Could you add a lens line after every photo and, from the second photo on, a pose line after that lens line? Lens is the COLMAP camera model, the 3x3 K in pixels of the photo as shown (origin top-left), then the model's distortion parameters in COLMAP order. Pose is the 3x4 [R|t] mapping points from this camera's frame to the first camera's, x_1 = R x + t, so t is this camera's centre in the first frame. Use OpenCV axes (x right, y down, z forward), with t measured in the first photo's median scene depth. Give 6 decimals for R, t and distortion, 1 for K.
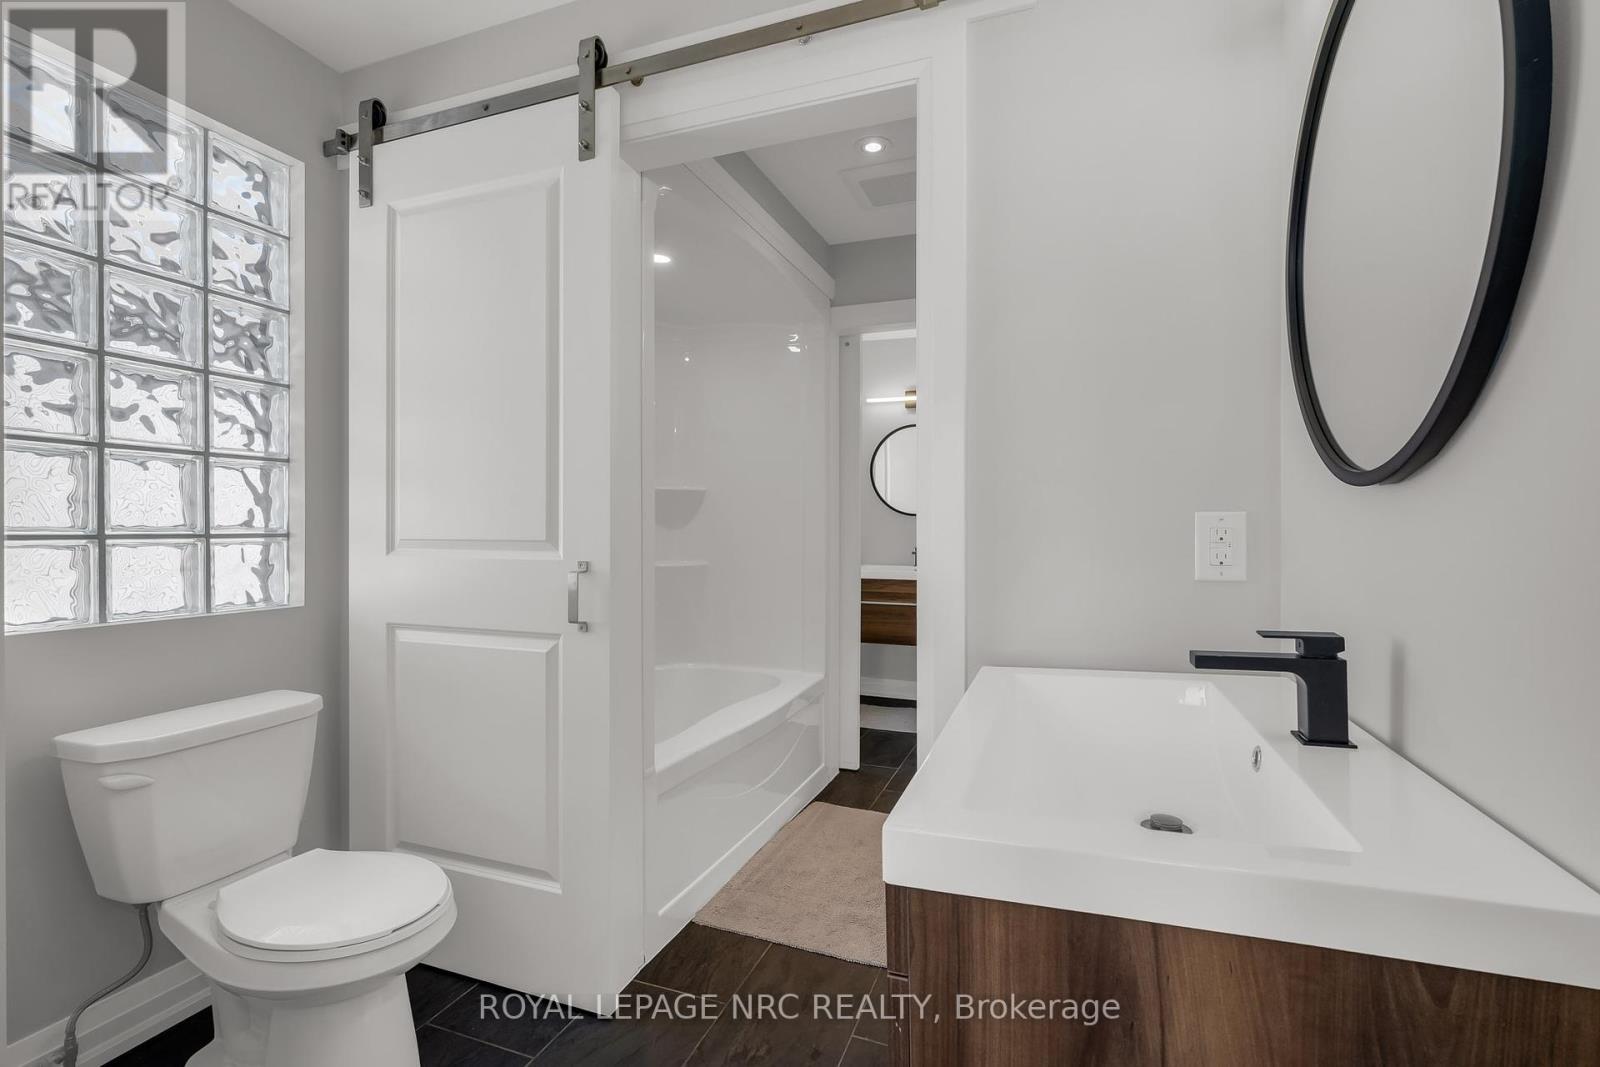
lens RADIAL K [[692.2, 0, 815.0], [0, 692.2, 538.0], [0, 0, 1]] dist [0.001180, 0.000199]
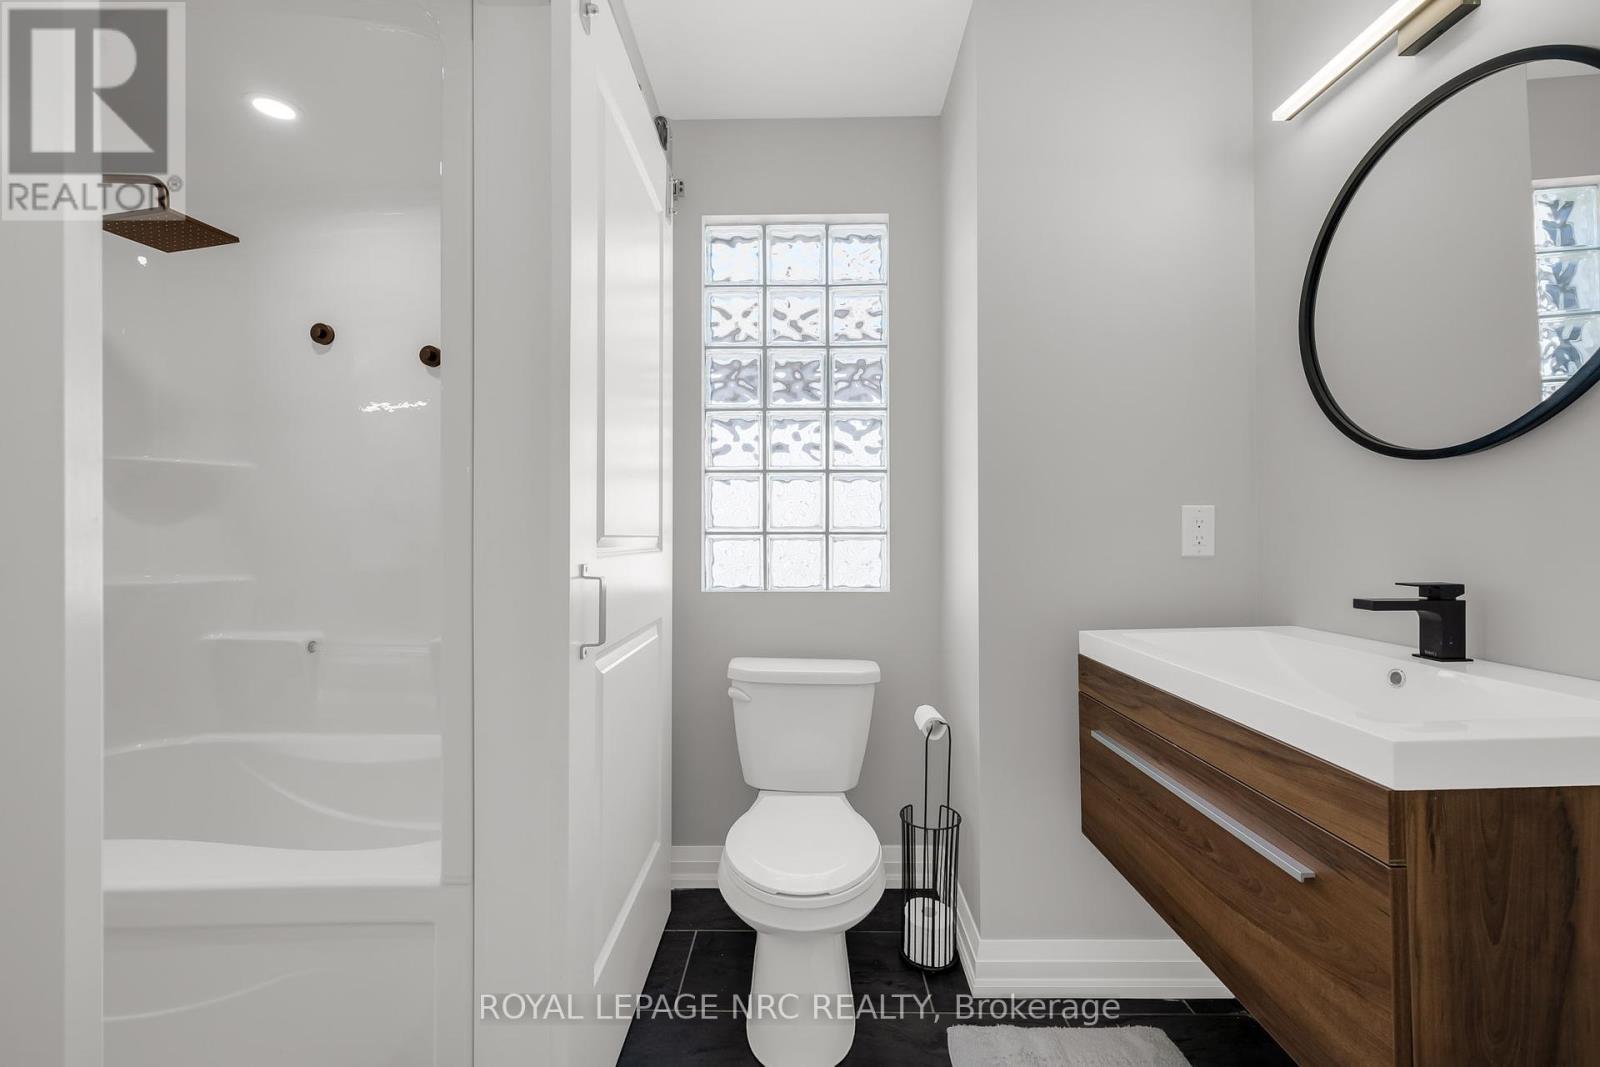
lens RADIAL K [[607.8, 0, 811.7], [0, 607.8, 545.4], [0, 0, 1]] dist [0.000524, 0.000034]
pose [[0.347534, 0.018333, -0.937488, 0.220678], [0.000152, 0.999808, 0.019608, -0.001193], [0.937667, -0.006957, 0.347465, 0.593004]]
